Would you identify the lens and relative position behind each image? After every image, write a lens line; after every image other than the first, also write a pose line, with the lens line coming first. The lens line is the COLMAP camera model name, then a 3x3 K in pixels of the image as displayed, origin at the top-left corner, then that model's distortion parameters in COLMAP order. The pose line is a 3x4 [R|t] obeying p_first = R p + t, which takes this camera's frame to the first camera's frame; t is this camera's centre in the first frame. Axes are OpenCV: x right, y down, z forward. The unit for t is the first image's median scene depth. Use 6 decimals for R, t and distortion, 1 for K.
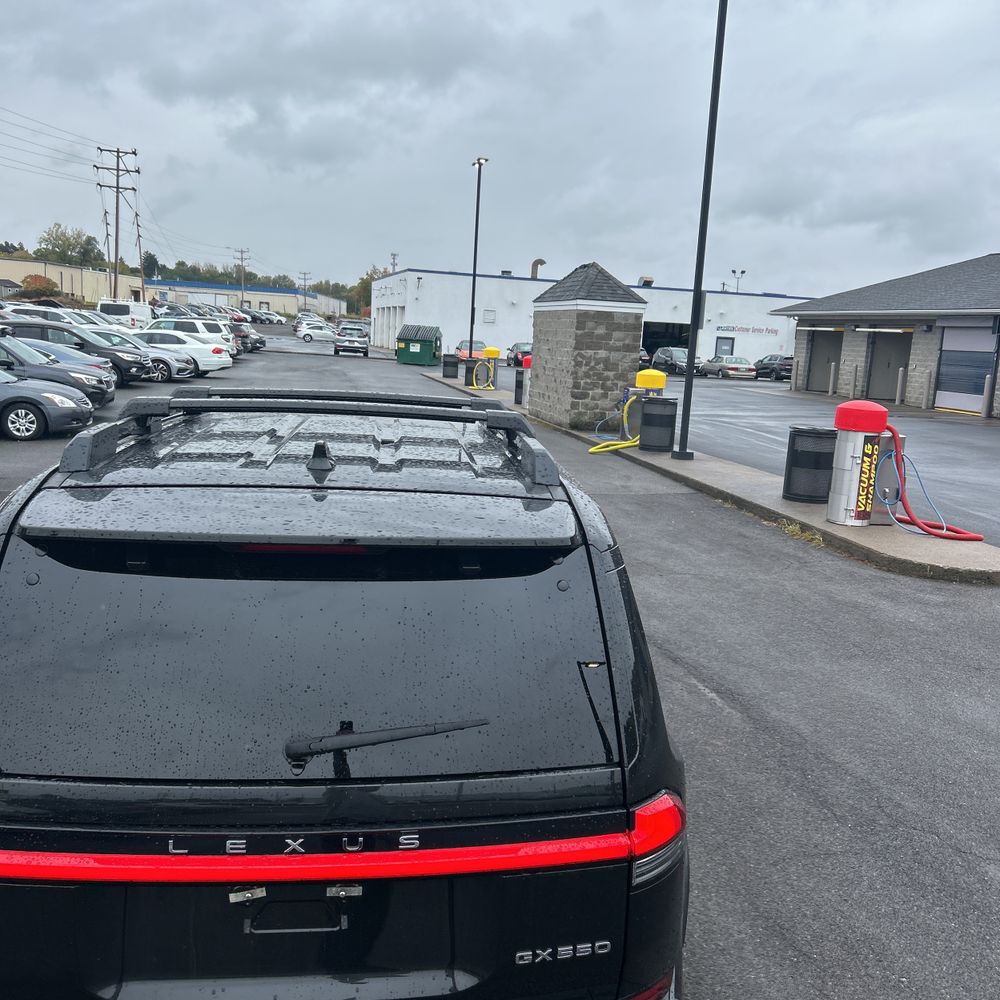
lens RADIAL K [[1025.8, 0, 498.2], [0, 1025.8, 510.3], [0, 0, 1]] dist [0.072715, -0.107198]
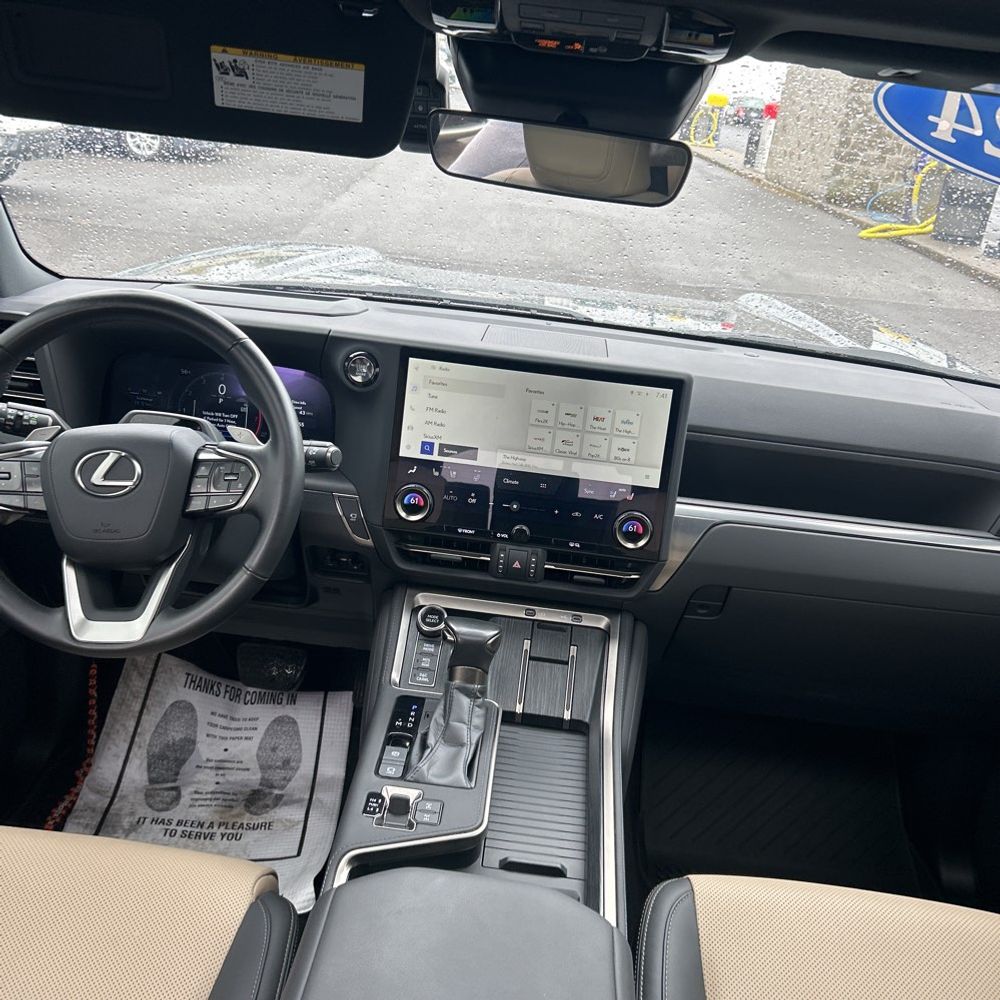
lens RADIAL K [[1025.8, 0, 498.2], [0, 1025.8, 510.3], [0, 0, 1]] dist [0.072715, -0.107198]
pose [[0.980700, 0.132337, -0.143929, -0.026333], [-0.098010, 0.969699, 0.223780, -0.006726], [0.169182, -0.205354, 0.963954, 0.179287]]
